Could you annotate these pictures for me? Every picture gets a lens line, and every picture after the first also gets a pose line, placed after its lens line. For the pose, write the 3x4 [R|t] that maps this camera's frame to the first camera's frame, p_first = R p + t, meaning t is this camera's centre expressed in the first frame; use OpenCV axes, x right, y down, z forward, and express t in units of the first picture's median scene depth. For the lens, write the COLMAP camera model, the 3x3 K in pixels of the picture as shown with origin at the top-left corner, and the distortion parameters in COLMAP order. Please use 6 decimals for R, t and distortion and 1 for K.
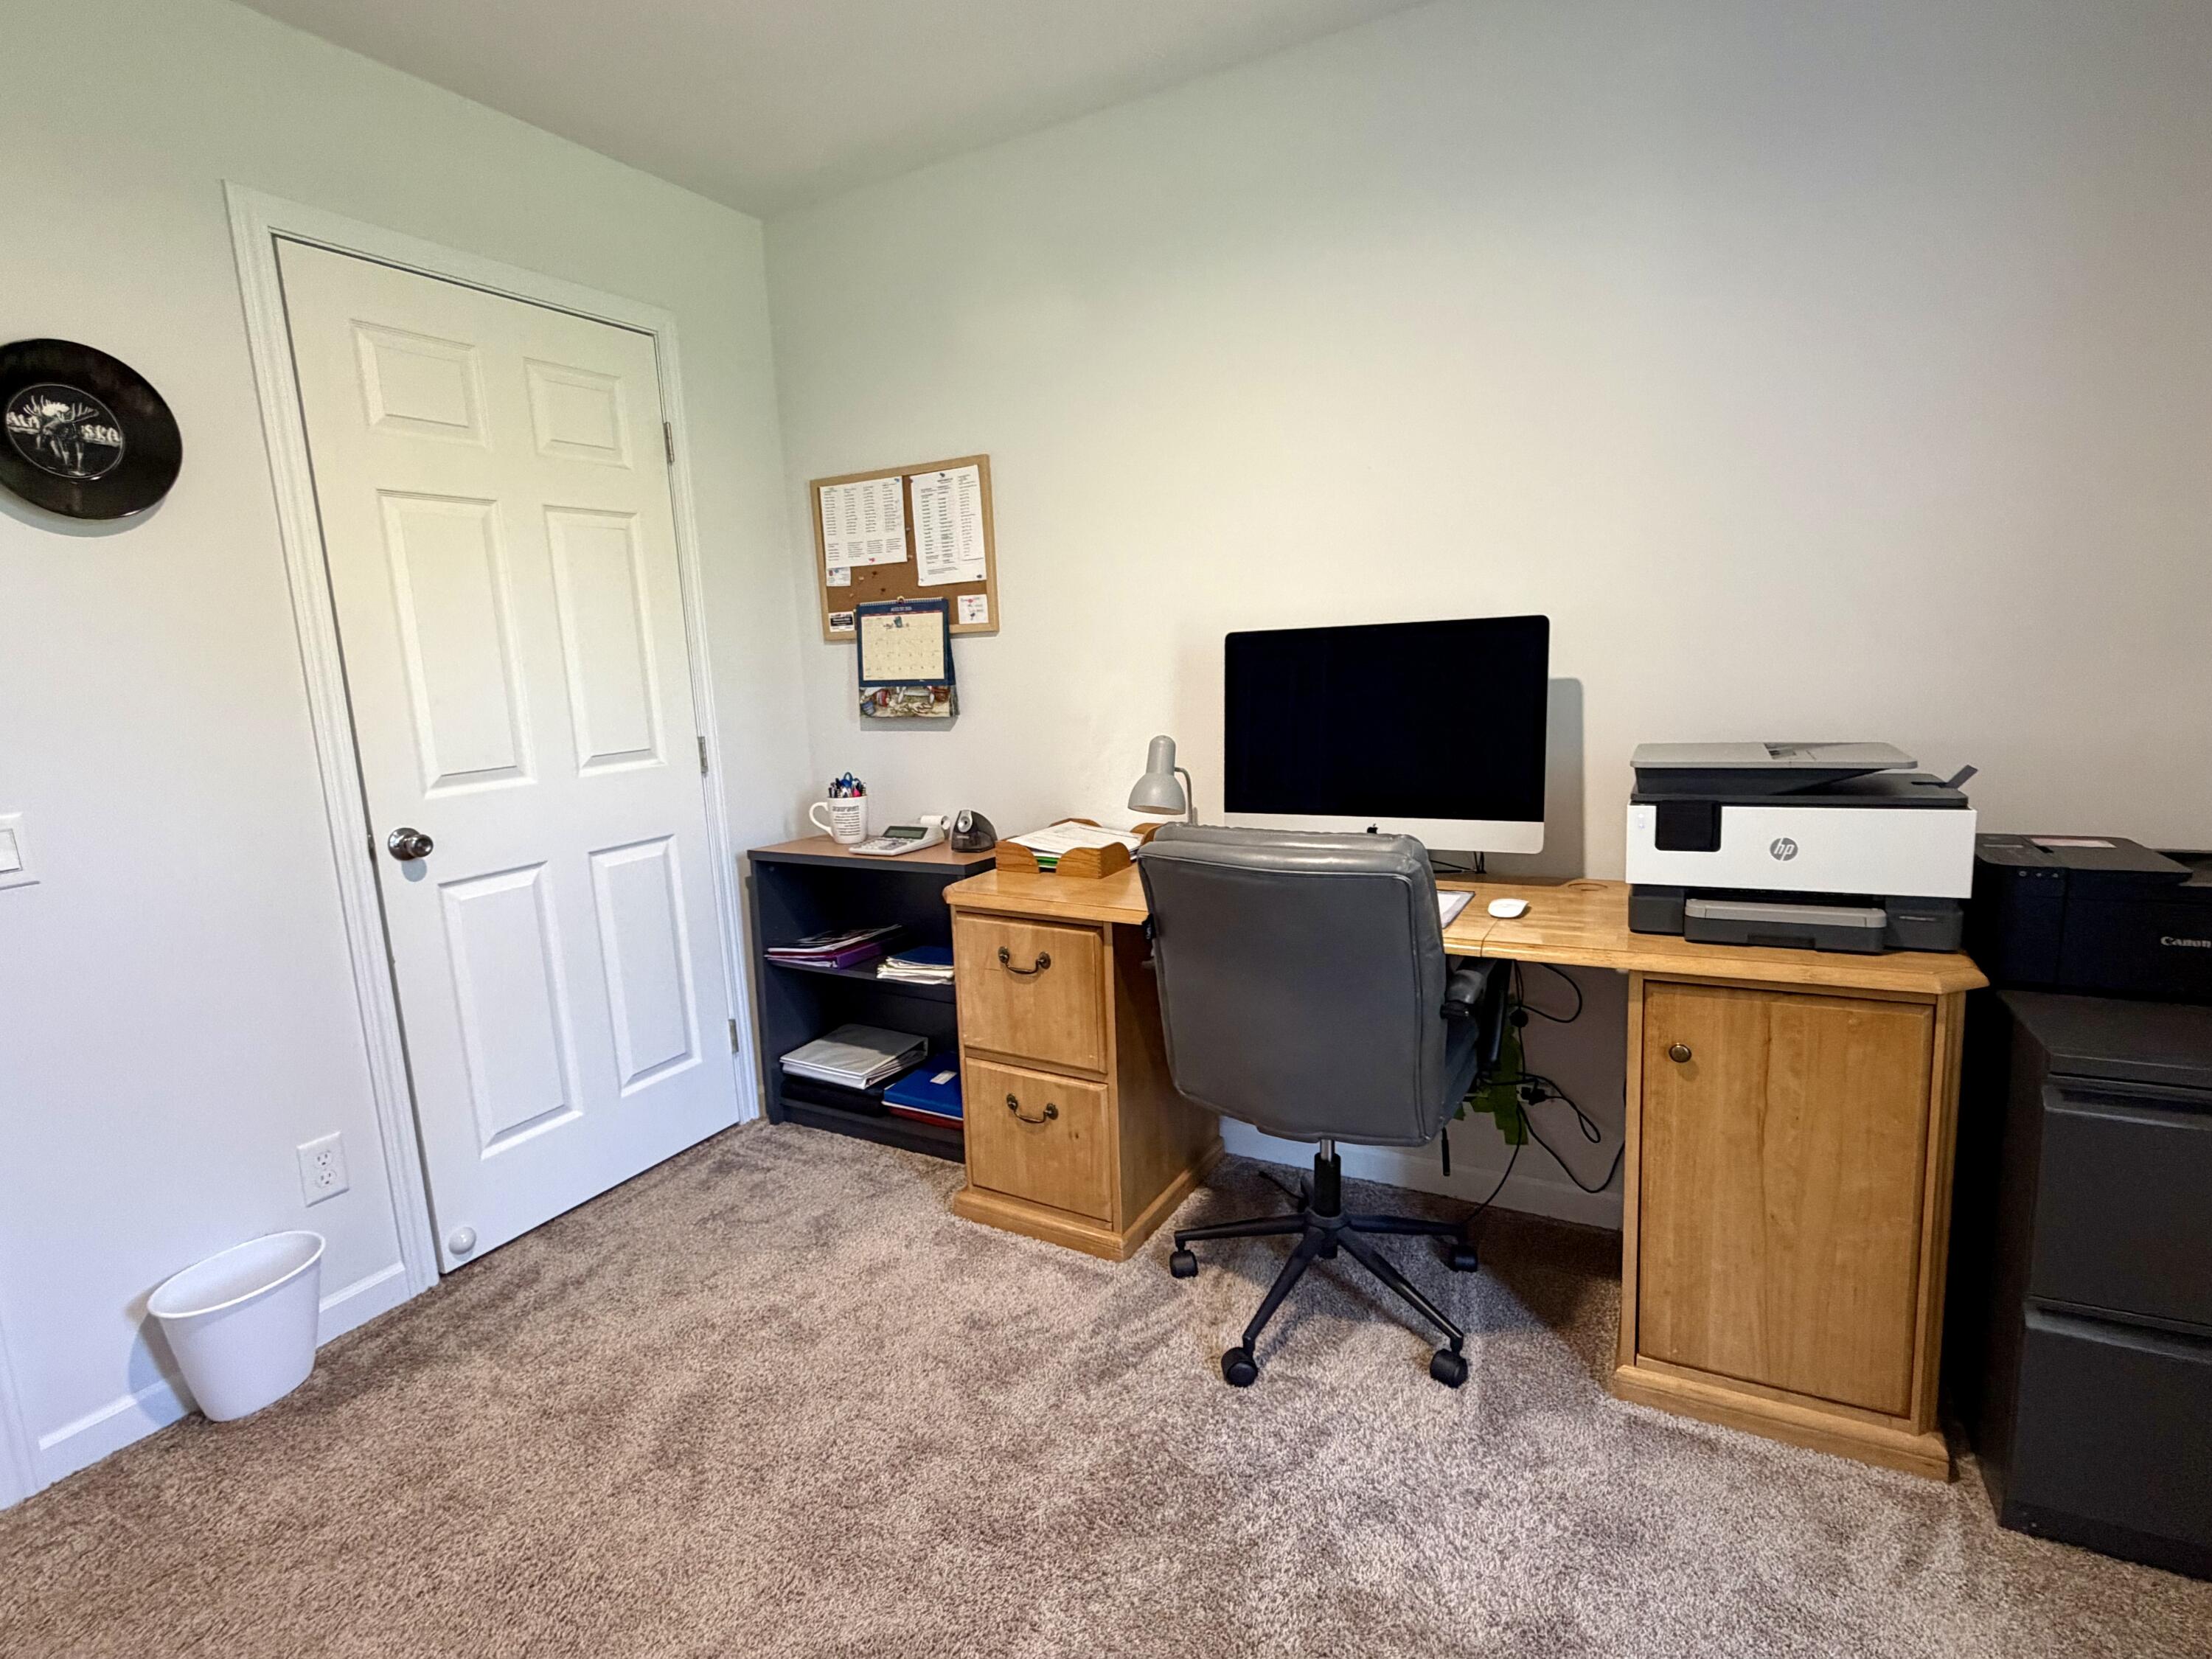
lens RADIAL K [[1082.3, 0, 1118.3], [0, 1082.3, 824.5], [0, 0, 1]] dist [0.000764, -0.001111]
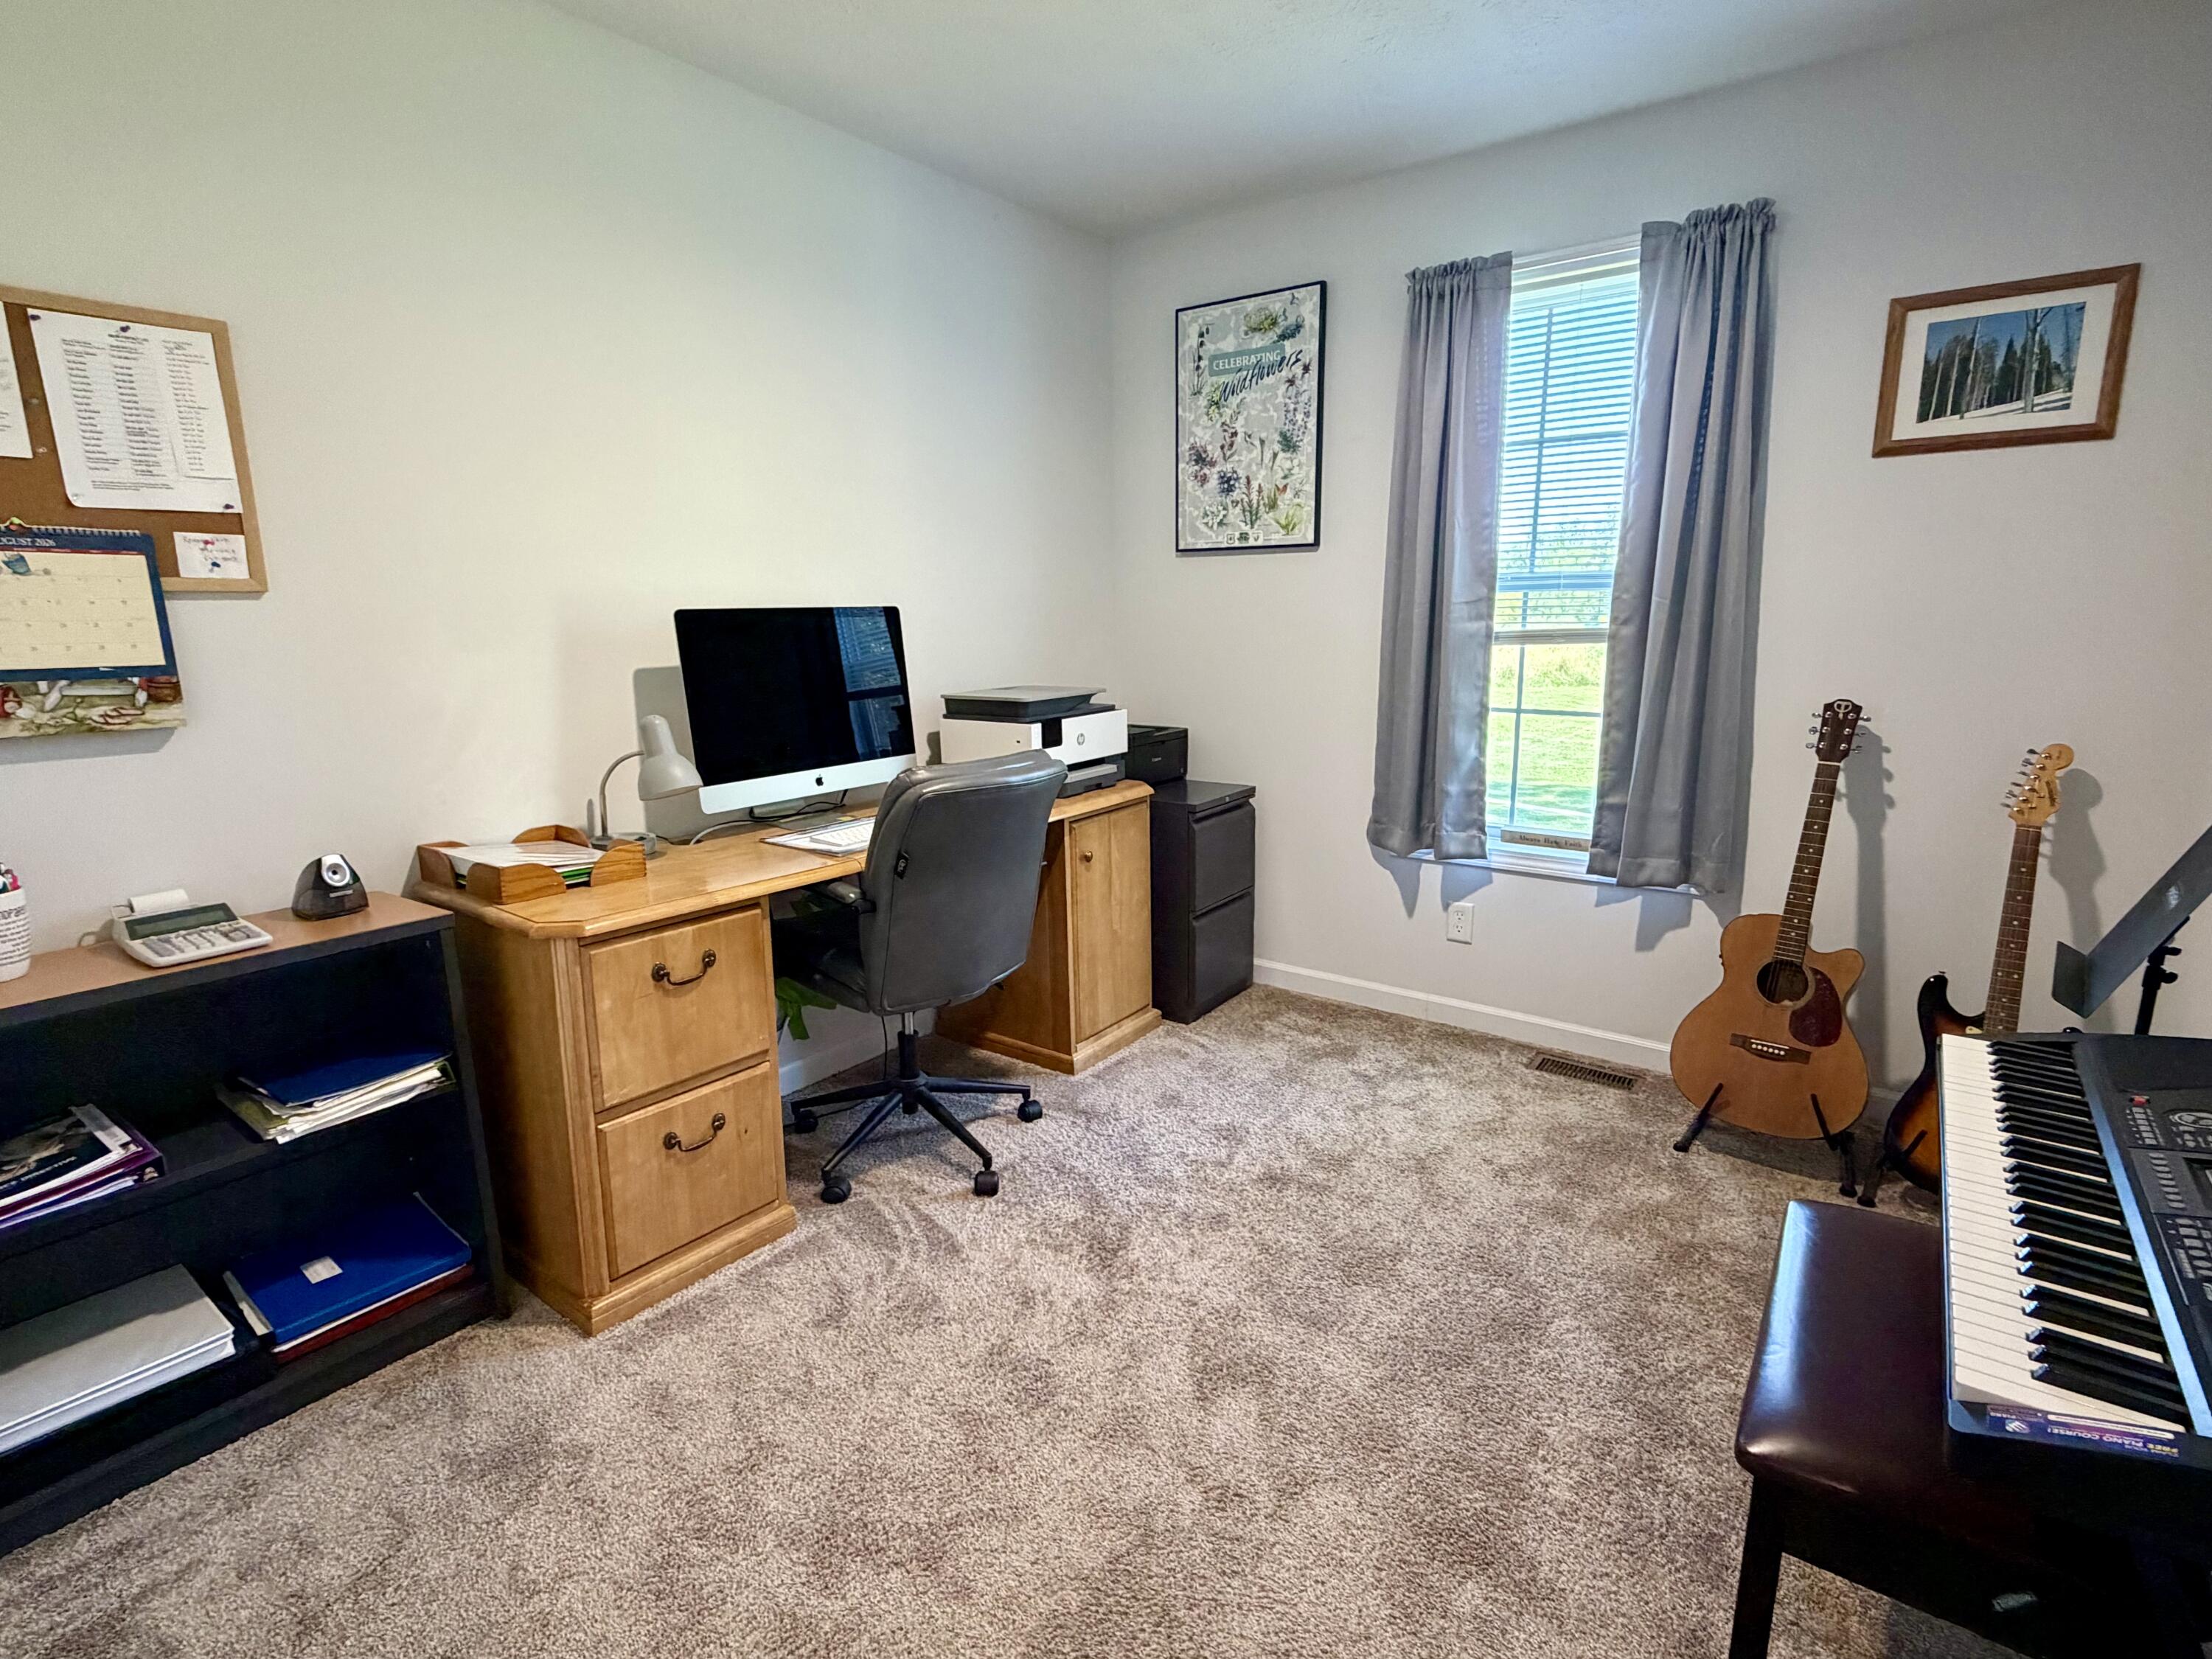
lens RADIAL K [[1082.3, 0, 1103.9], [0, 1082.3, 823.3], [0, 0, 1]] dist [0.000764, -0.001111]
pose [[0.140331, -0.149886, 0.978694, -0.725541], [0.163302, 0.978441, 0.126432, -0.038690], [-0.976545, 0.142080, 0.161782, 0.407437]]
